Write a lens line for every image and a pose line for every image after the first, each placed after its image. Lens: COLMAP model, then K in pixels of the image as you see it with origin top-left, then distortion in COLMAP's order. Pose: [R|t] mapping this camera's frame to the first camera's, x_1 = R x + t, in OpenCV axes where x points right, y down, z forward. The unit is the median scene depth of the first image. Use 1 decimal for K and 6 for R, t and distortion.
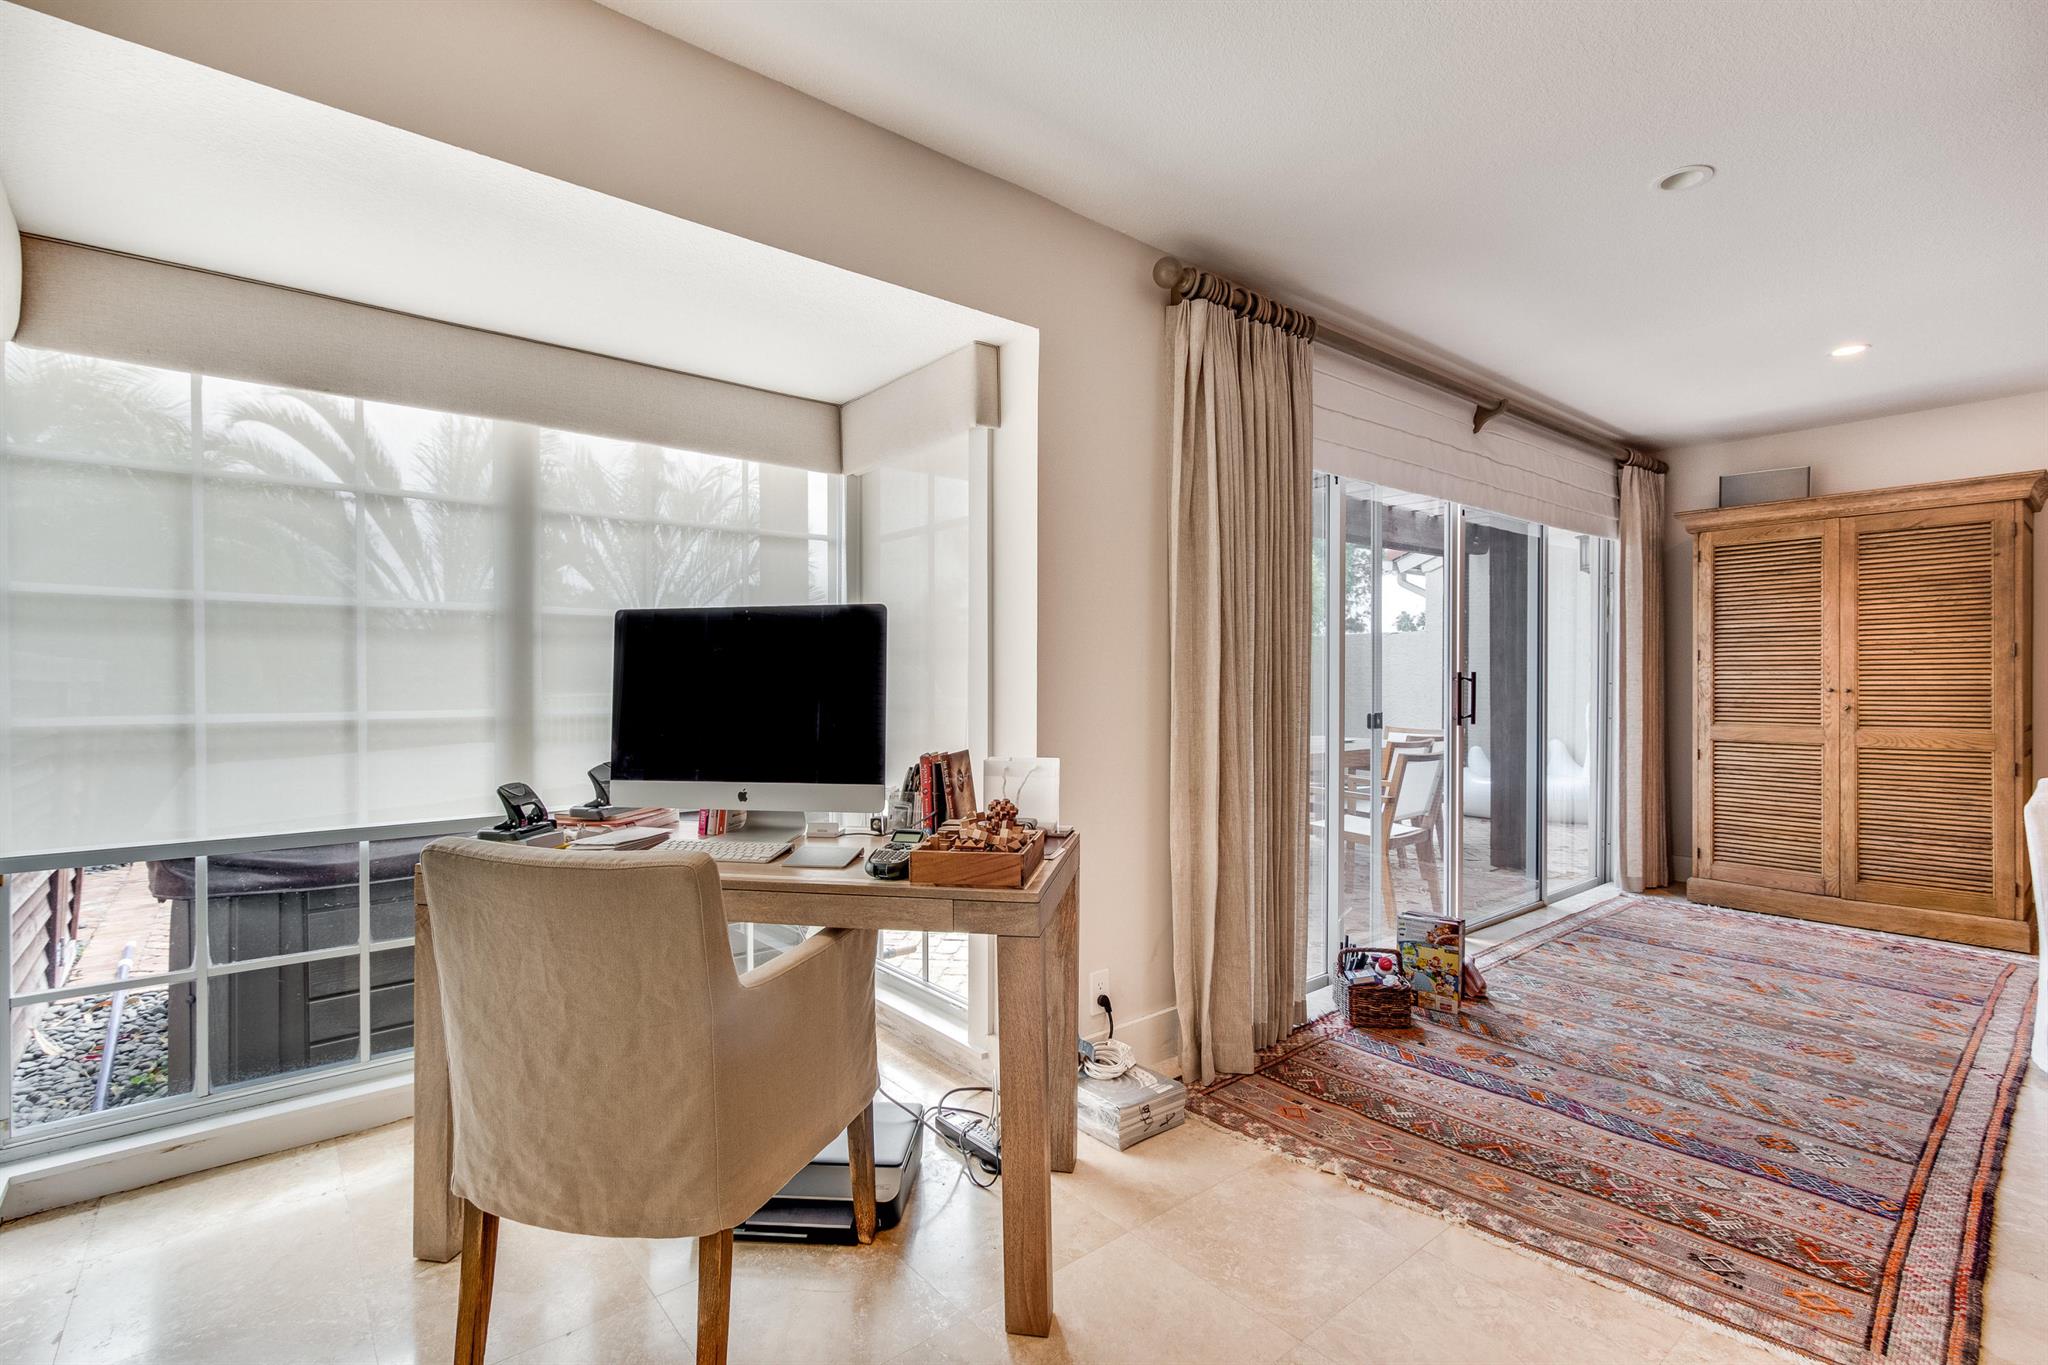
lens RADIAL K [[939.6, 0, 1013.0], [0, 939.6, 688.0], [0, 0, 1]] dist [-0.003594, 0.002286]
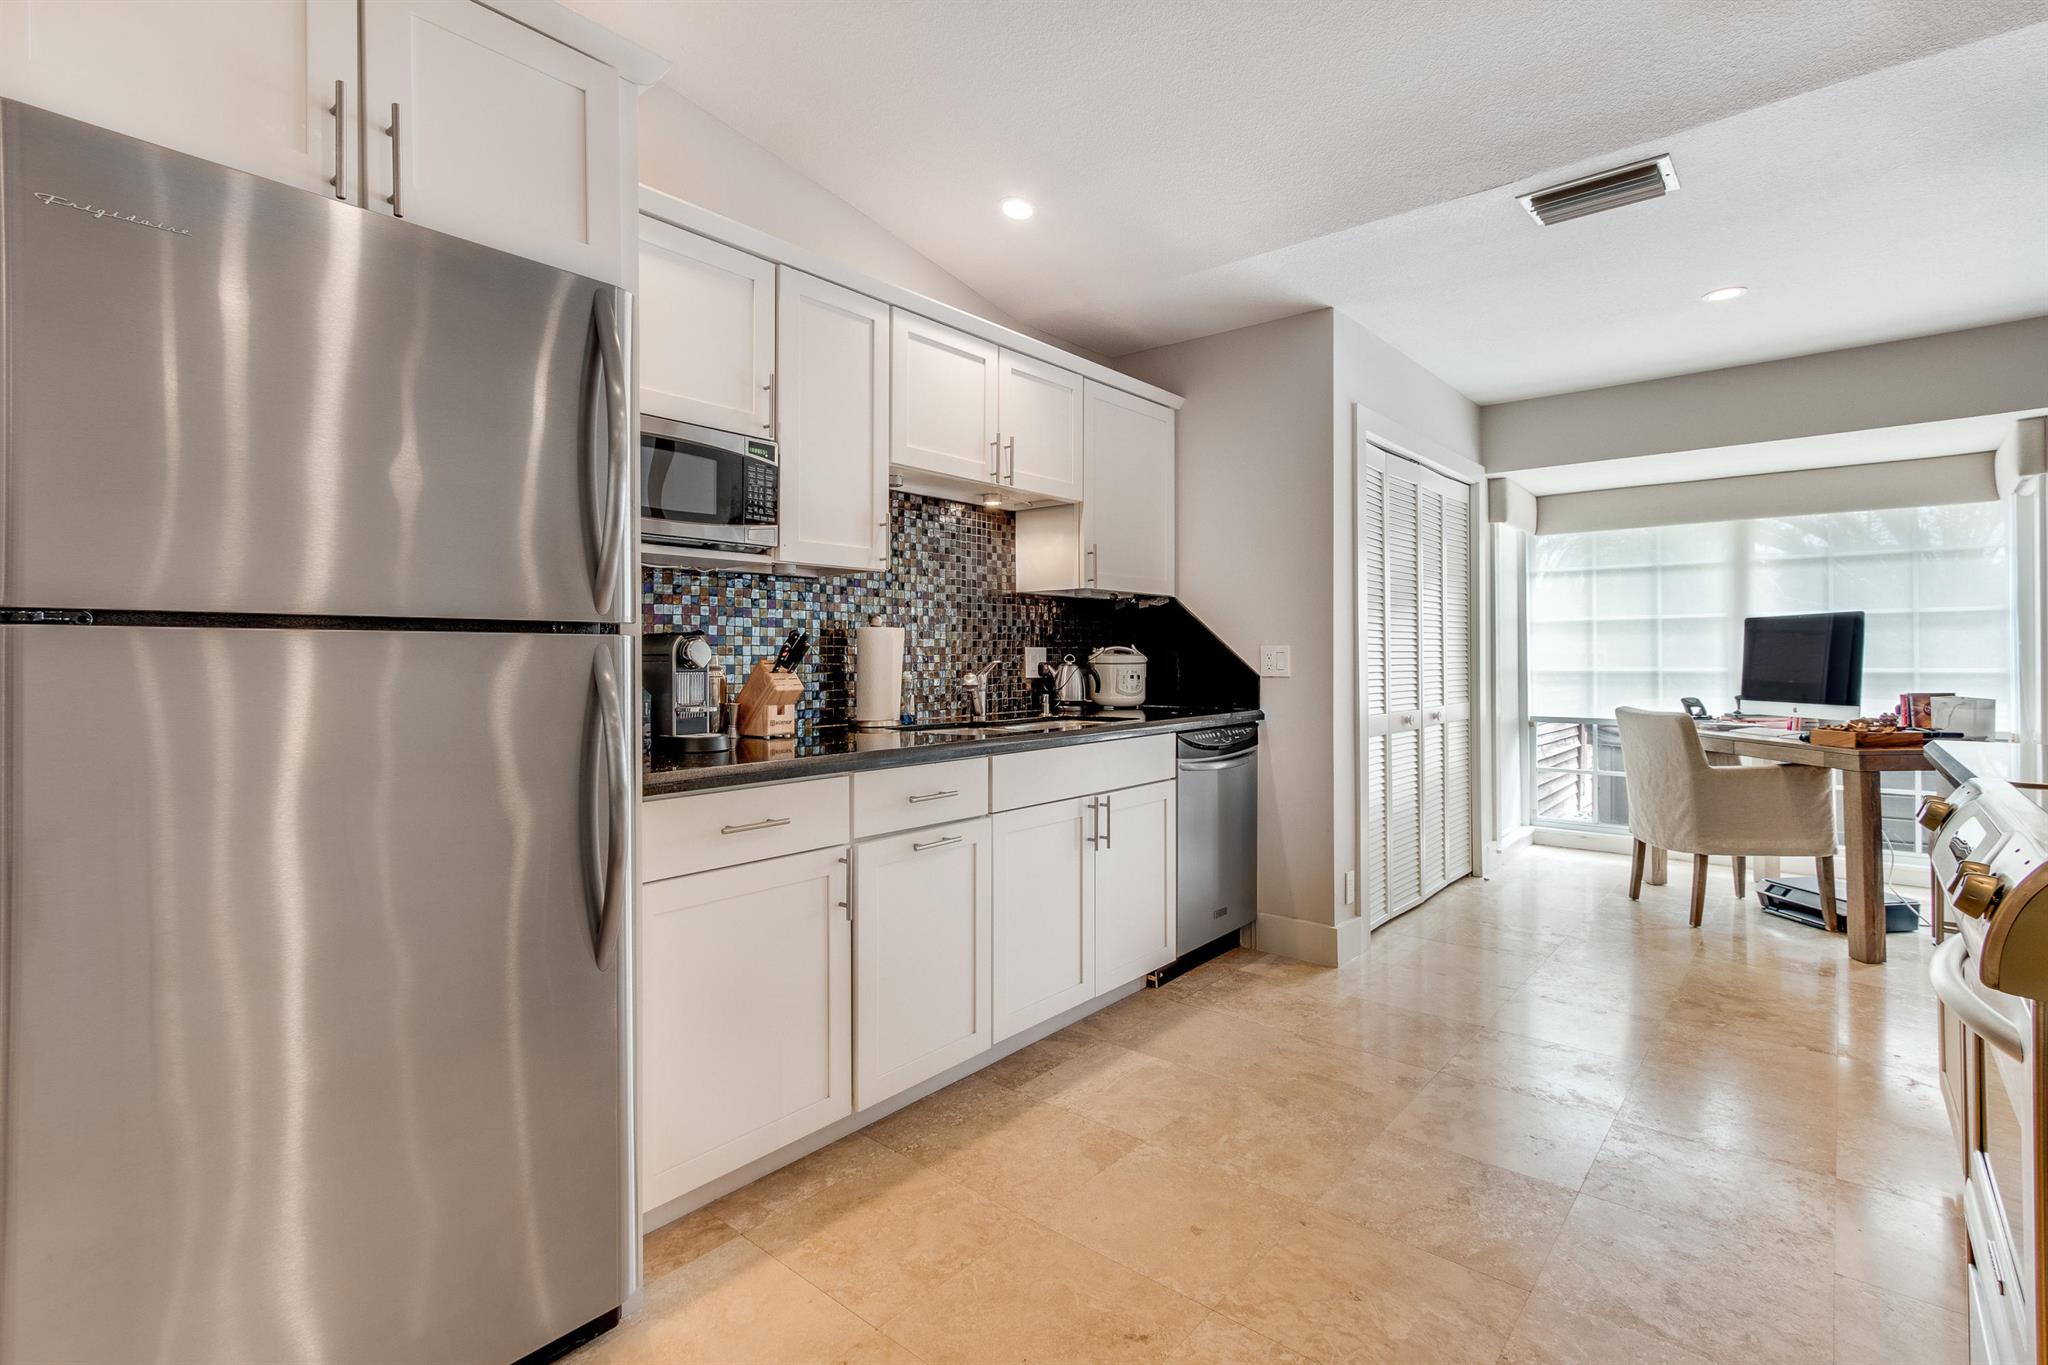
lens RADIAL K [[955.4, 0, 1023.9], [0, 955.4, 658.6], [0, 0, 1]] dist [0.004282, 0.001214]
pose [[0.176180, 0.001568, -0.984357, 1.167339], [-0.007120, 0.999975, 0.000319, 0.013331], [0.984332, 0.006953, 0.176186, -0.798237]]
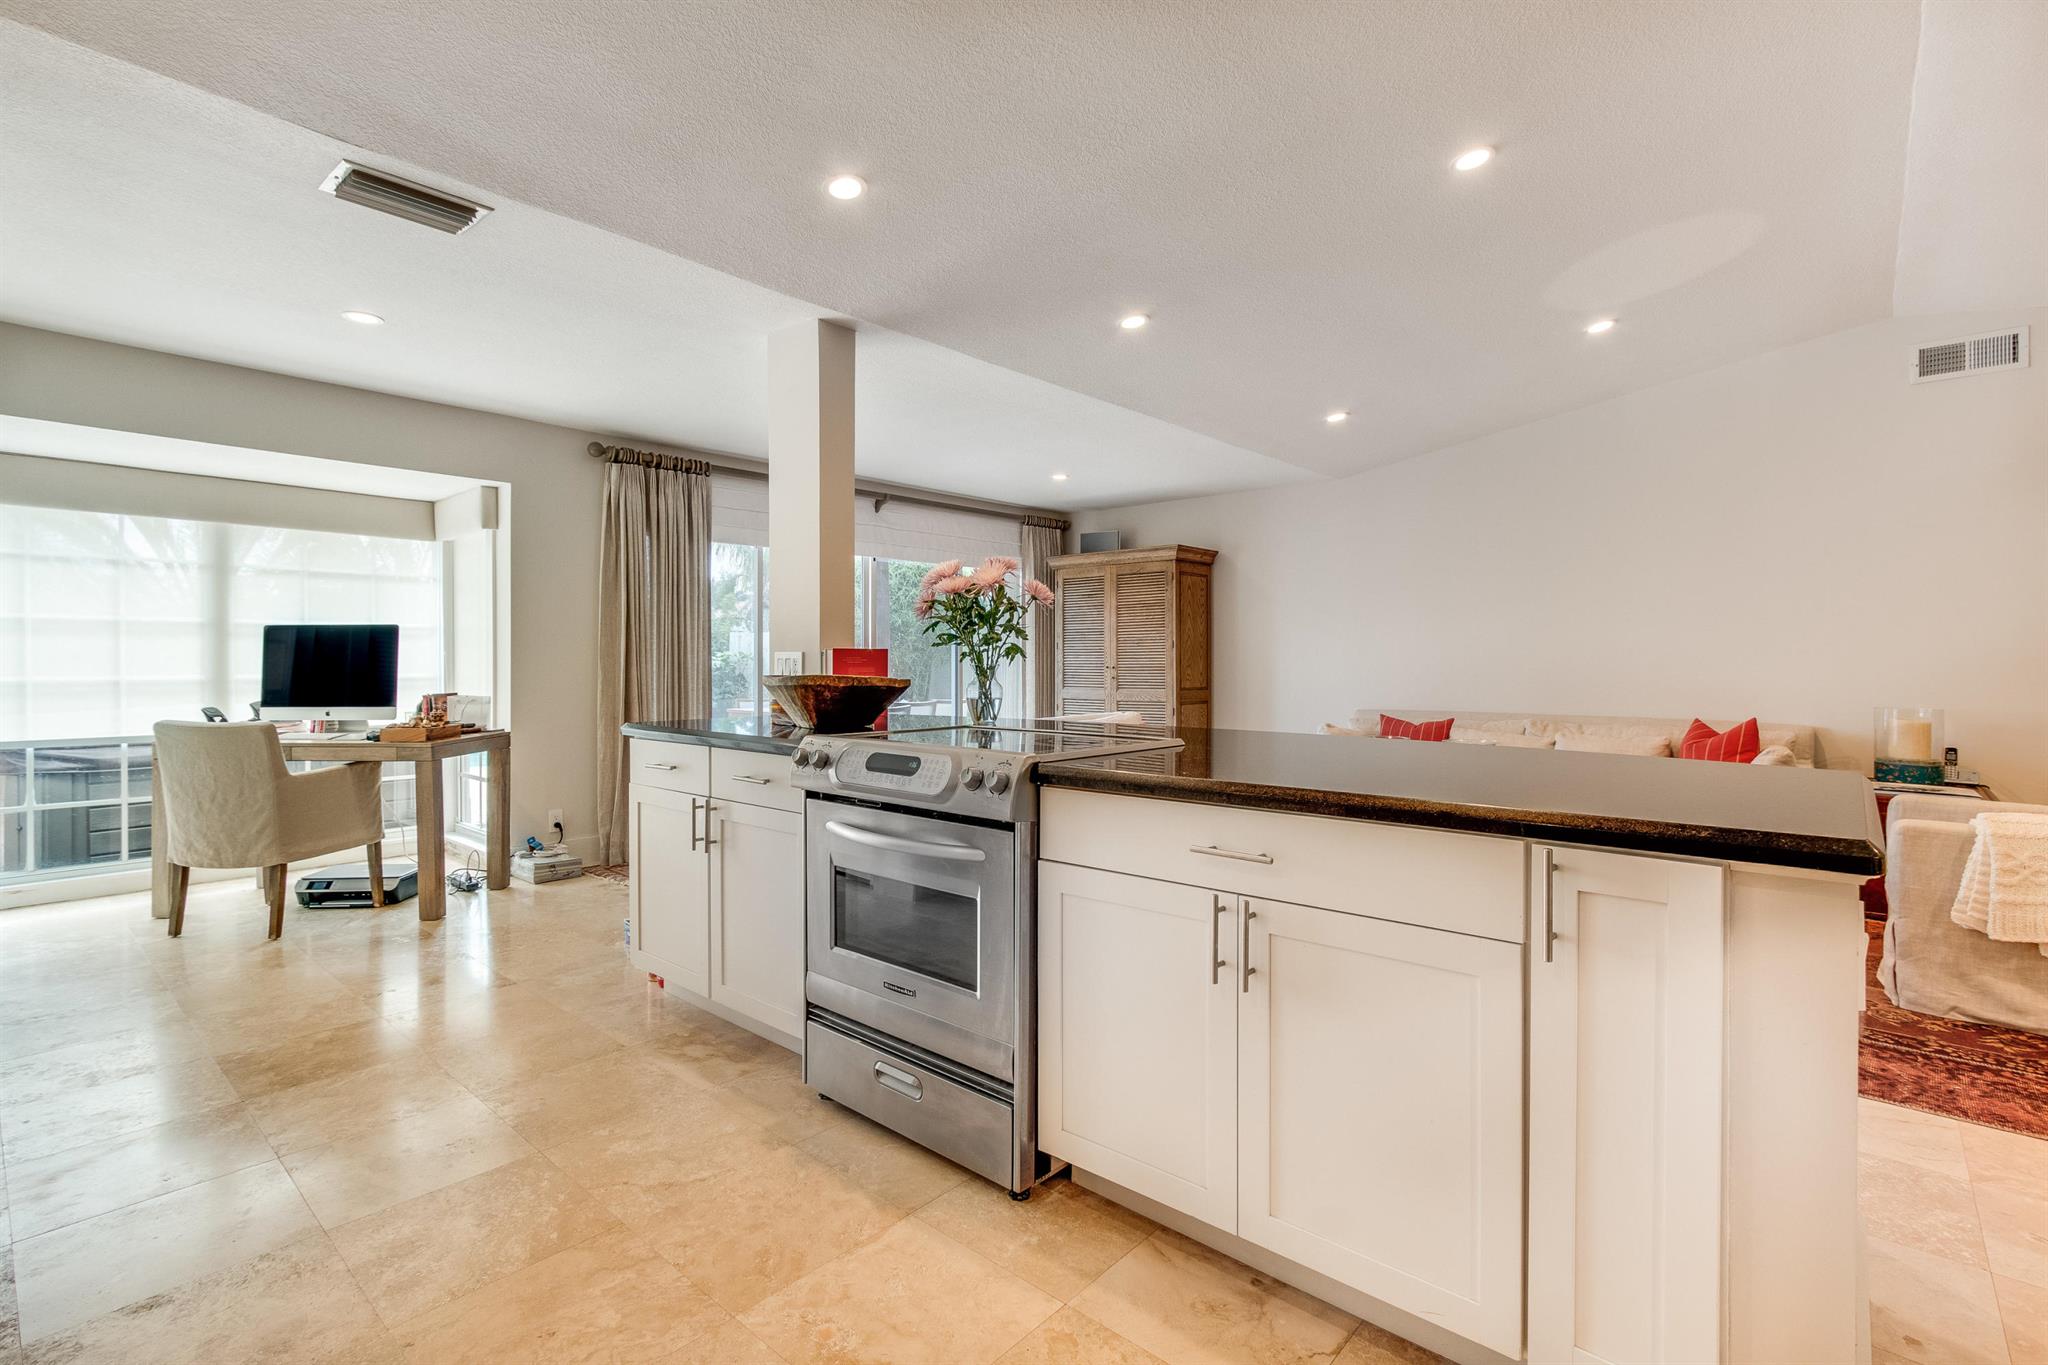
lens RADIAL K [[953.5, 0, 1014.4], [0, 953.5, 672.3], [0, 0, 1]] dist [0.002166, 0.001074]
pose [[0.988162, -0.001651, 0.153402, 0.751955], [0.001689, 0.999999, -0.000114, 0.019432], [-0.153402, 0.000372, 0.988164, -1.127988]]
